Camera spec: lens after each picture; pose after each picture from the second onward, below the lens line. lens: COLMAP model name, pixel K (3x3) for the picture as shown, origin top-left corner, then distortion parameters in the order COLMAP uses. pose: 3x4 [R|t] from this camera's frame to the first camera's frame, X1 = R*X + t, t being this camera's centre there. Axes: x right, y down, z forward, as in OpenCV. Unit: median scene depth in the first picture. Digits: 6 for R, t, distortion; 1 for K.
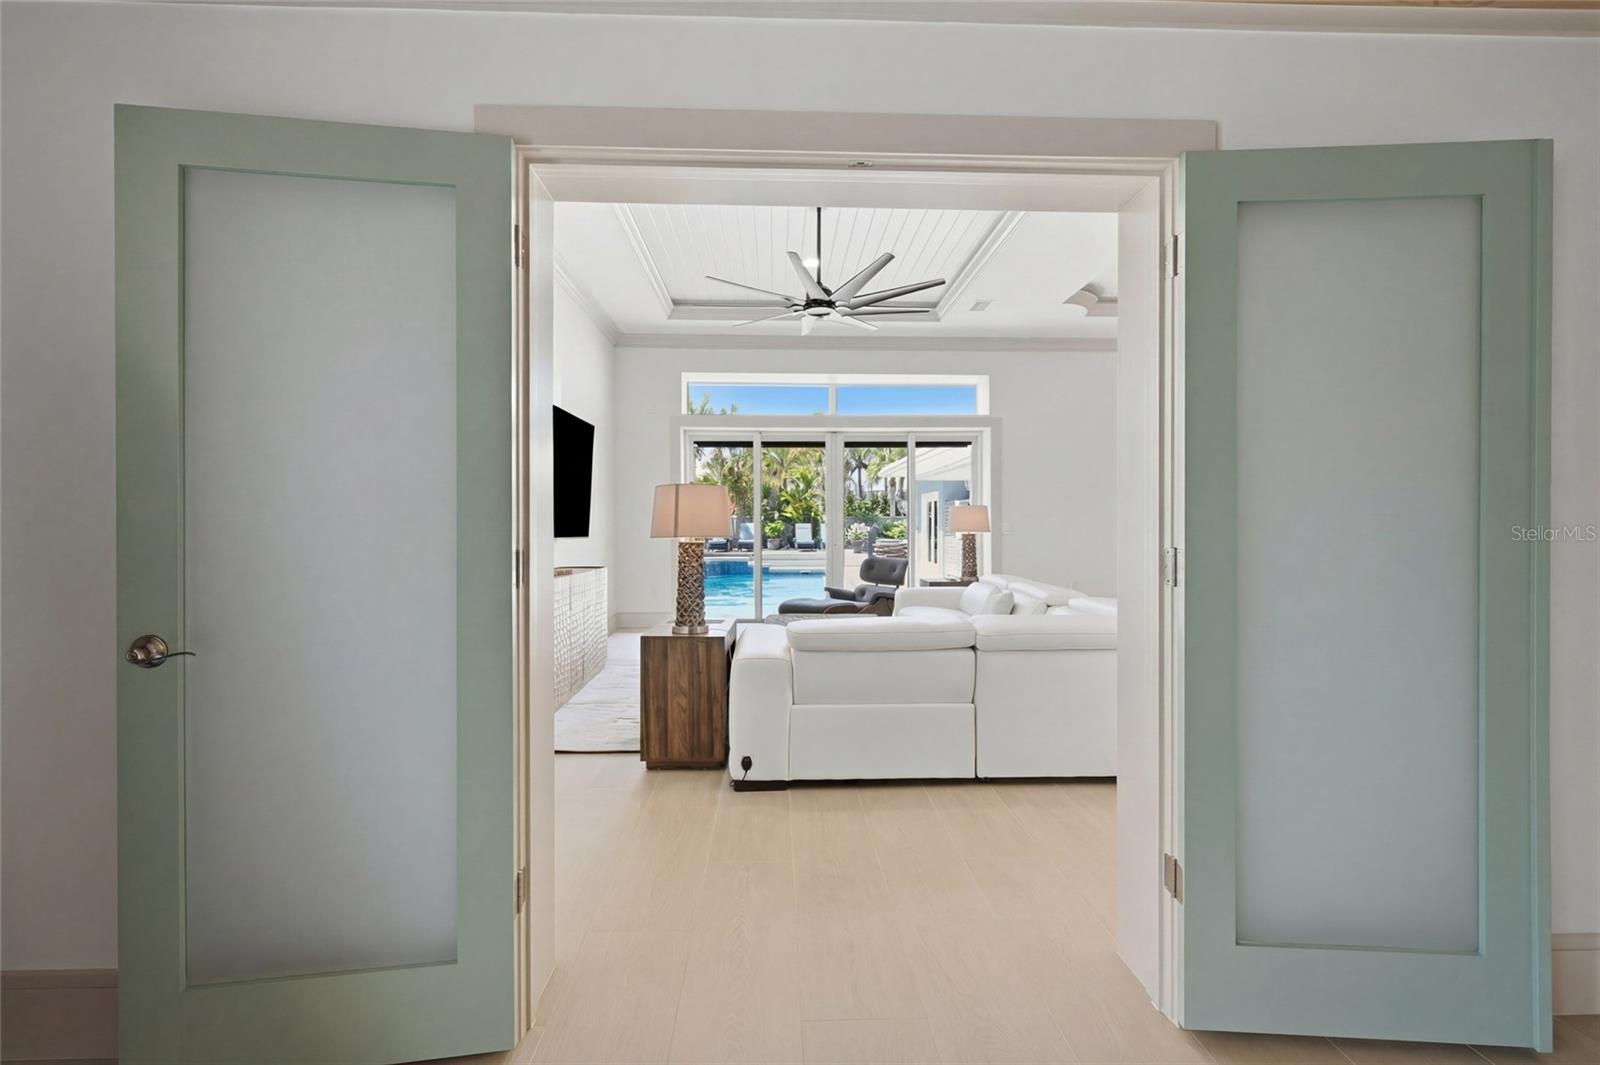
lens RADIAL K [[700.8, 0, 787.3], [0, 700.8, 528.9], [0, 0, 1]] dist [0.000601, 0.000855]
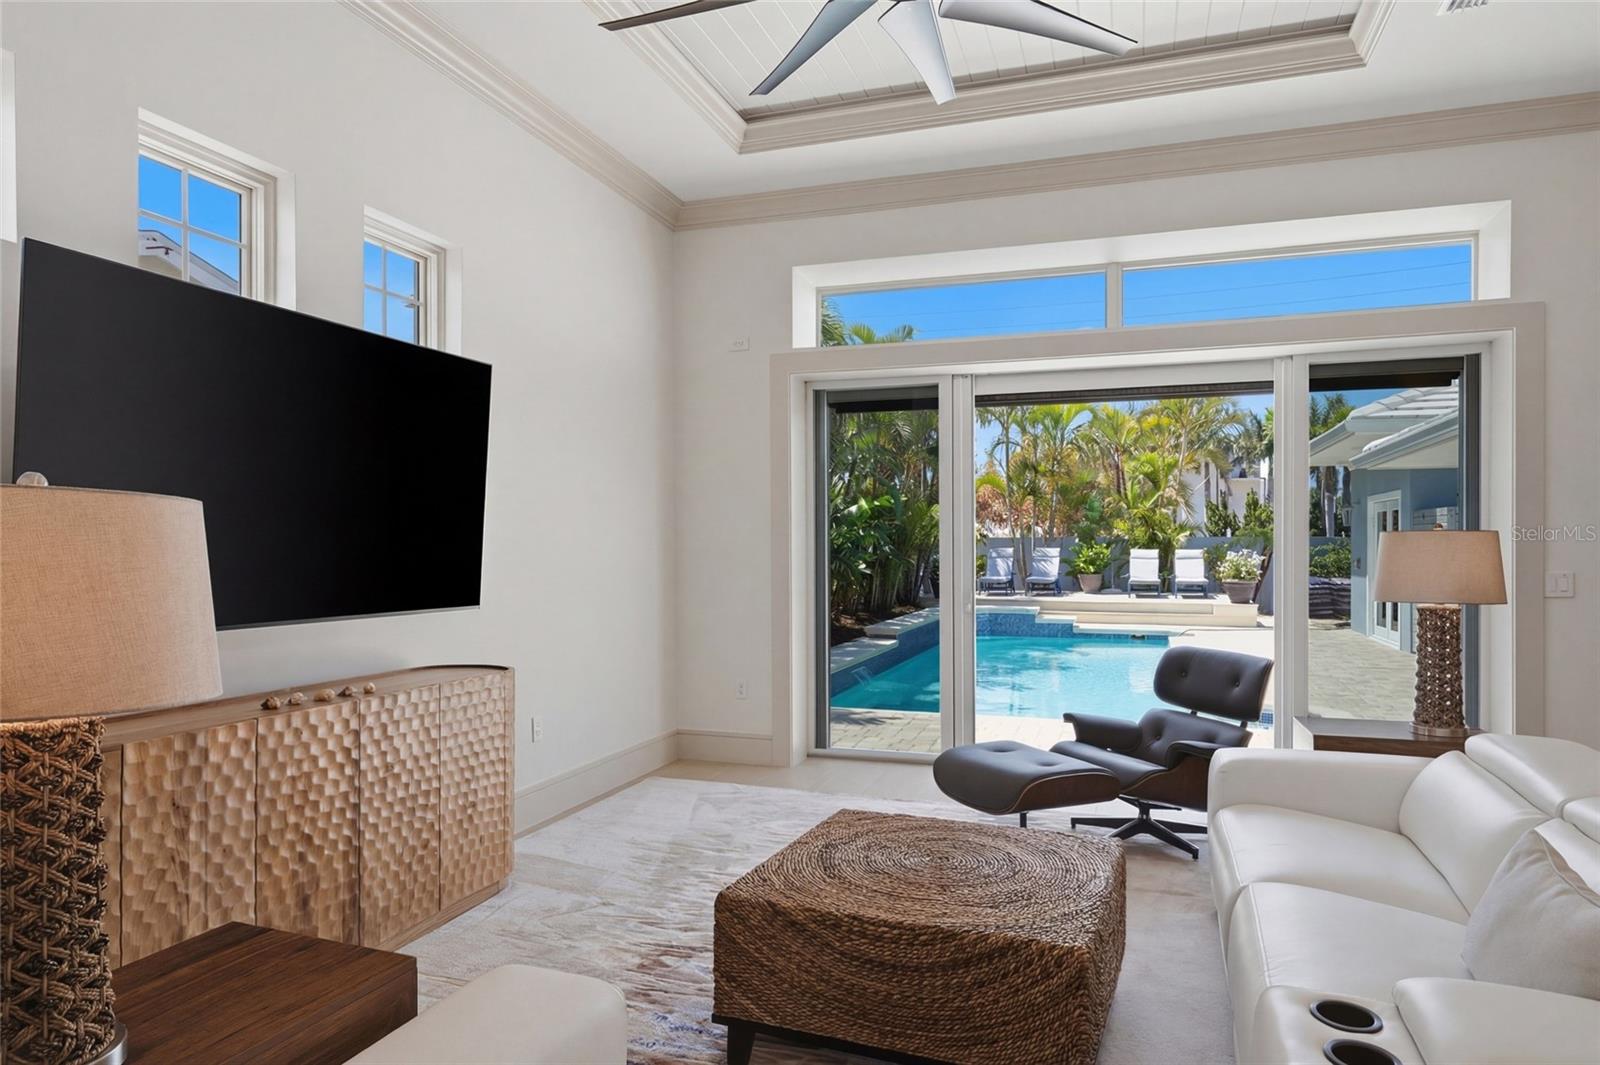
lens RADIAL K [[955.9, 0, 805.3], [0, 955.9, 541.0], [0, 0, 1]] dist [-0.006521, -0.000731]
pose [[0.932850, 0.002448, -0.360257, 0.103439], [-0.005295, 0.999962, -0.006914, -0.016898], [0.360226, 0.008357, 0.932828, 0.335048]]
